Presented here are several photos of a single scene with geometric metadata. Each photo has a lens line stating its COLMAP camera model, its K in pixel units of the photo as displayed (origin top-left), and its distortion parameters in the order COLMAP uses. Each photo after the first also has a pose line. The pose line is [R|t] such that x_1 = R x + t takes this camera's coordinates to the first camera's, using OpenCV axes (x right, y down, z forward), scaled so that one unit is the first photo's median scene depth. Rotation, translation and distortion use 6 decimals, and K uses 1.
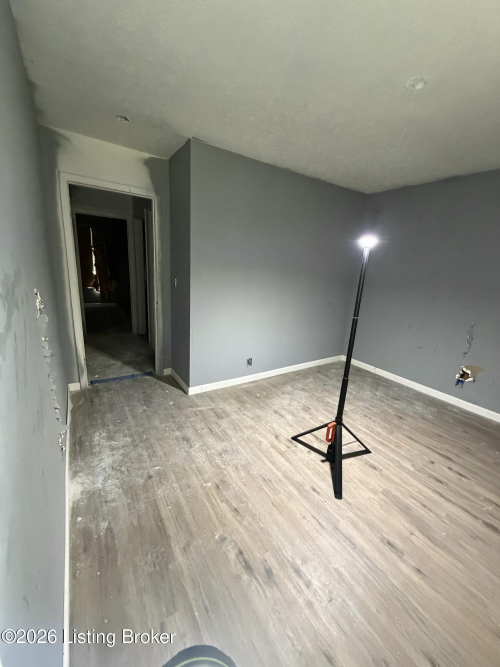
lens RADIAL K [[268.0, 0, 250.0], [0, 268.0, 333.5], [0, 0, 1]] dist [0.001158, -0.000209]
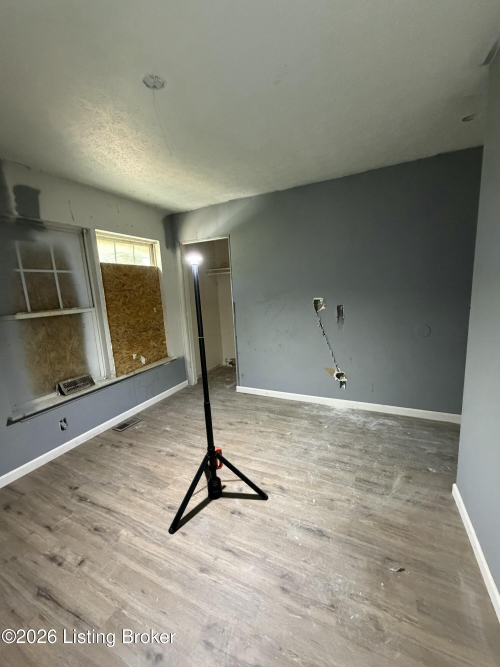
lens RADIAL K [[268.0, 0, 250.0], [0, 268.0, 333.5], [0, 0, 1]] dist [0.001158, -0.000209]
pose [[-0.853220, 0.073747, -0.516310, 0.643601], [-0.125603, 0.931762, 0.340651, -0.366576], [0.506200, 0.355500, -0.785736, 1.601395]]
